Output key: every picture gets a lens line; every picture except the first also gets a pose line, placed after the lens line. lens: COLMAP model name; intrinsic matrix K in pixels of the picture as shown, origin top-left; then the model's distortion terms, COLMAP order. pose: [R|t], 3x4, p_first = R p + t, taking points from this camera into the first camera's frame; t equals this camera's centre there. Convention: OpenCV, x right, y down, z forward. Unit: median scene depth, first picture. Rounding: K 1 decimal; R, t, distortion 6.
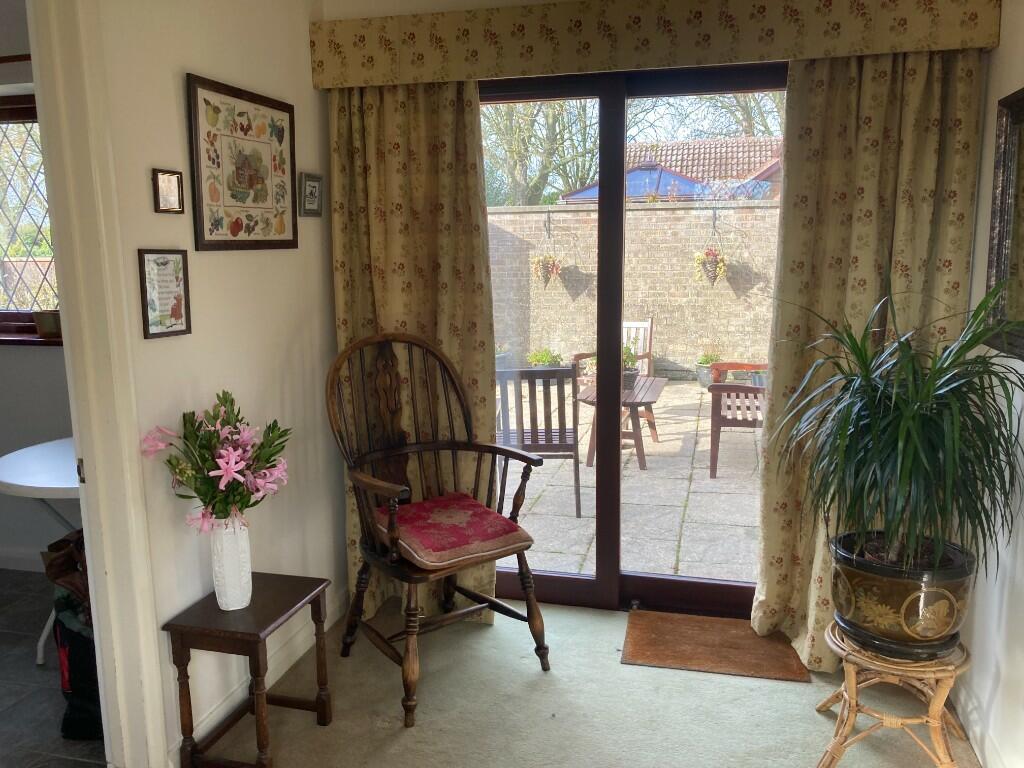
lens RADIAL K [[818.3, 0, 506.0], [0, 818.3, 386.7], [0, 0, 1]] dist [0.165328, -0.463329]
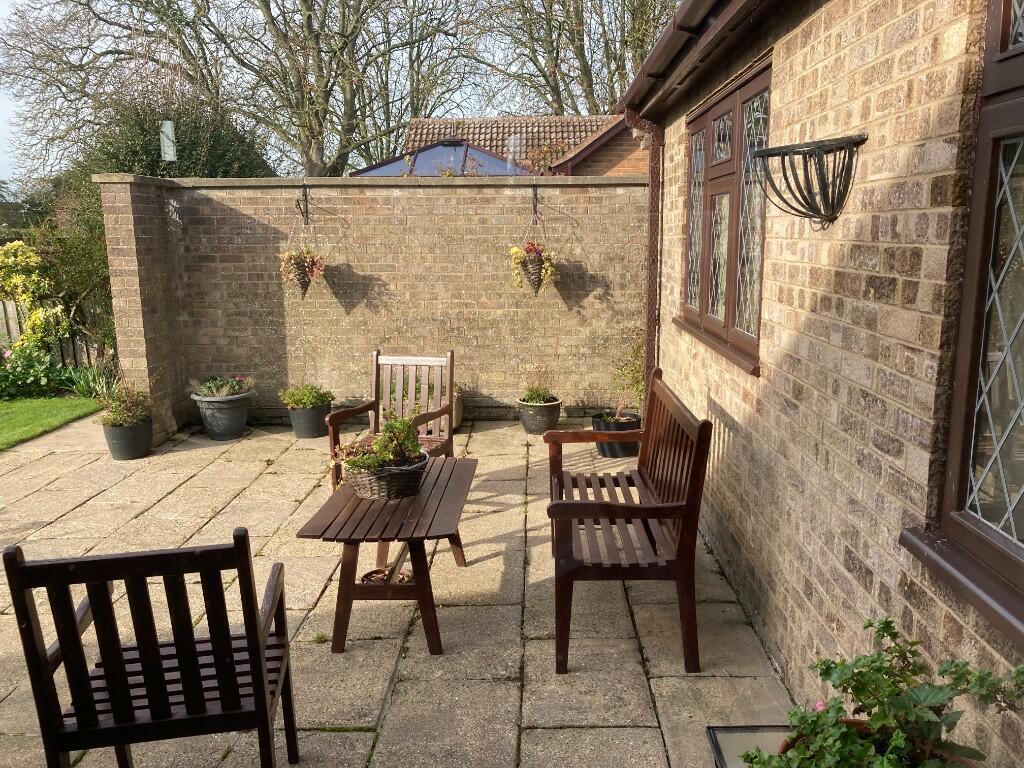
lens RADIAL K [[818.3, 0, 506.0], [0, 818.3, 386.7], [0, 0, 1]] dist [0.165328, -0.463329]
pose [[0.976041, -0.036670, 0.214475, 0.062808], [0.033560, 0.999272, 0.018126, -0.051600], [-0.214983, -0.010494, 0.976561, 0.285002]]
